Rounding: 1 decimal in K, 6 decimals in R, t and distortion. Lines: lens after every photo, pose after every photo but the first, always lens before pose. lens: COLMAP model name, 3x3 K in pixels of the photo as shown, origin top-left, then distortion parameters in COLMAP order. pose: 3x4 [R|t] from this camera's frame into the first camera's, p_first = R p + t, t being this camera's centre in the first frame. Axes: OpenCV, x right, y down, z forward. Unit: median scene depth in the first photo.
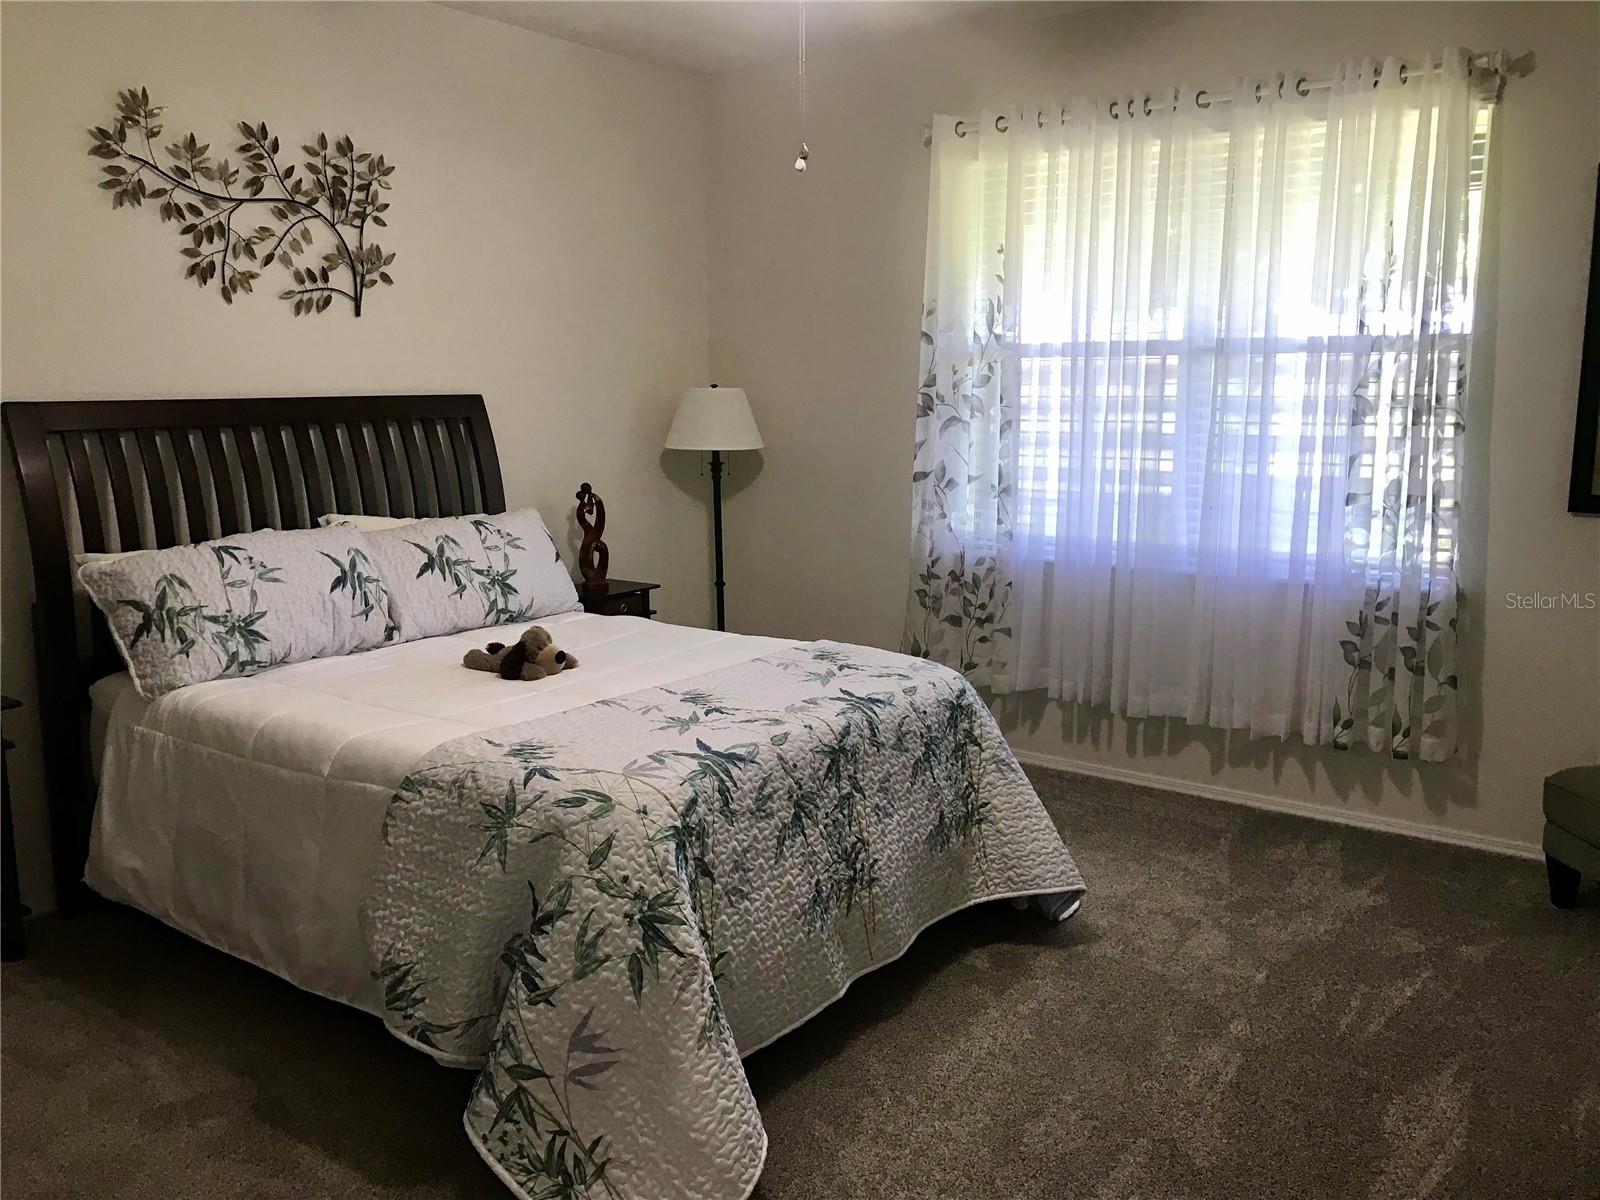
lens RADIAL K [[1315.7, 0, 772.3], [0, 1315.7, 581.2], [0, 0, 1]] dist [0.045720, -0.003202]
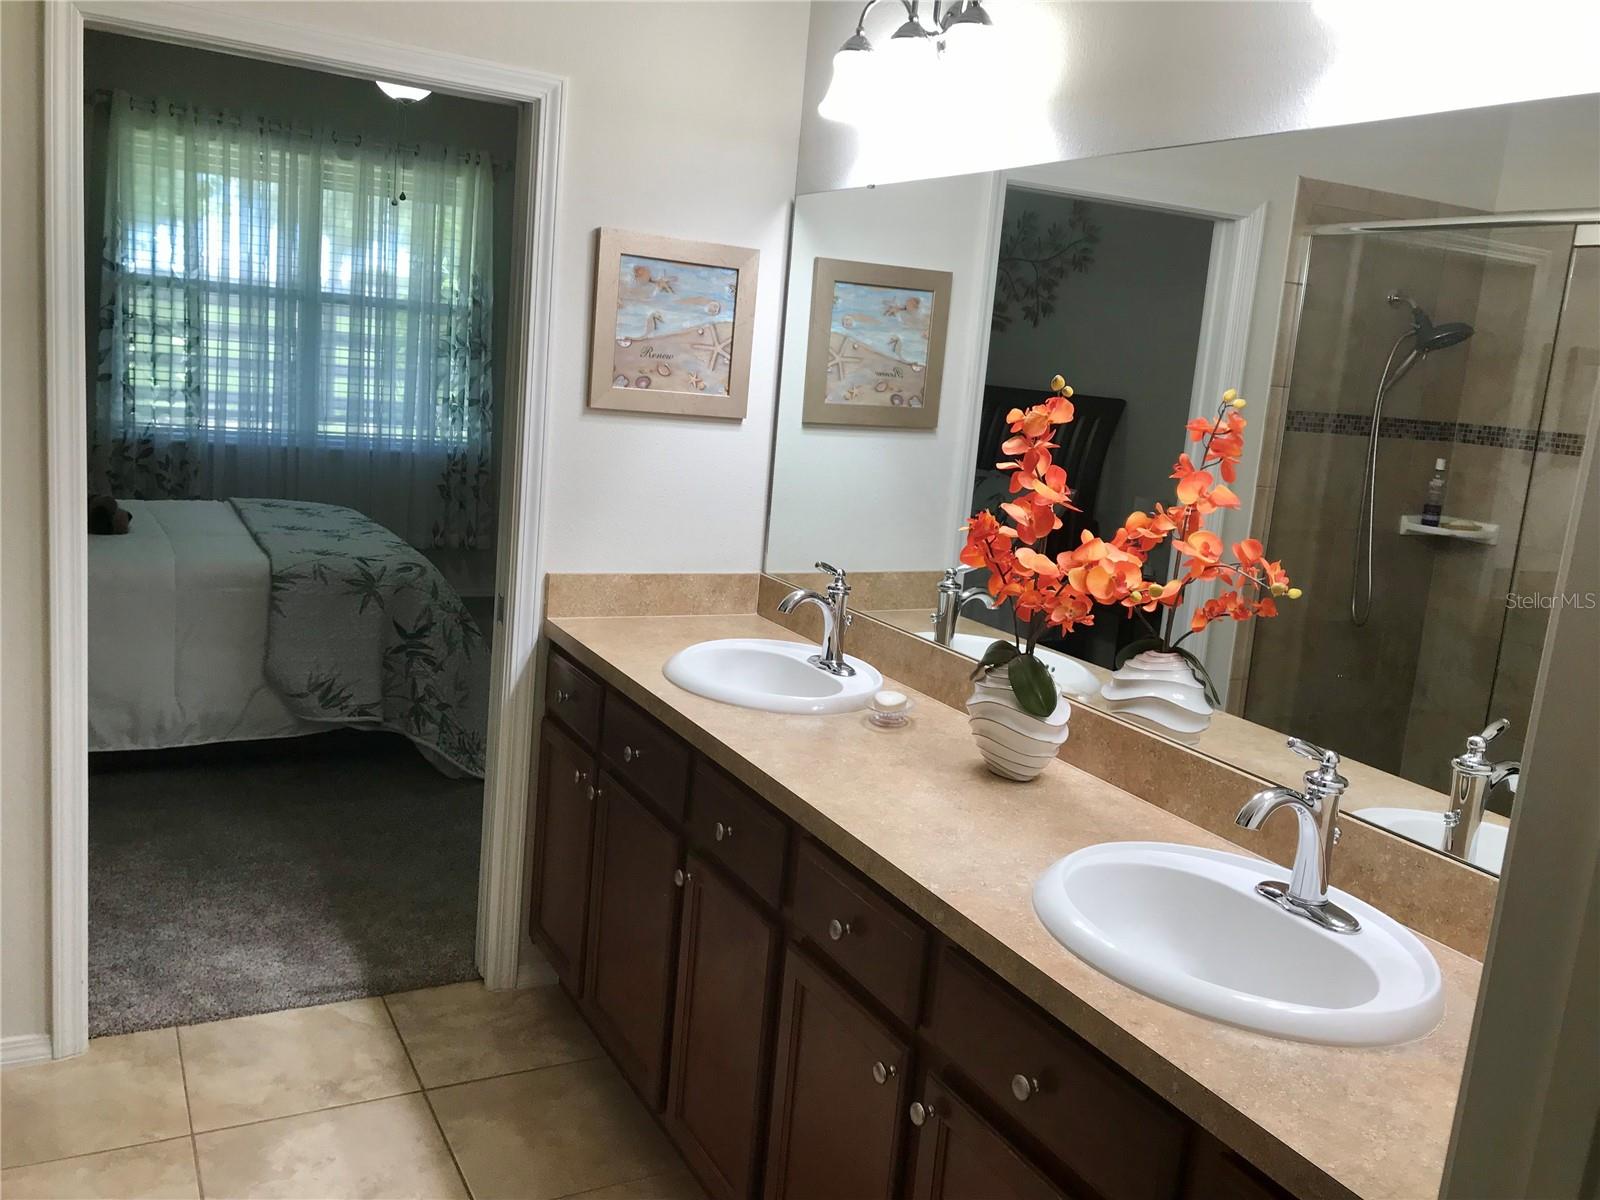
lens RADIAL K [[1315.7, 0, 772.3], [0, 1315.7, 581.2], [0, 0, 1]] dist [0.045720, -0.003202]
pose [[0.429259, -0.110075, 0.896449, -1.026248], [0.046857, 0.993923, 0.099607, 0.021244], [-0.901965, -0.000752, 0.431808, -0.134947]]
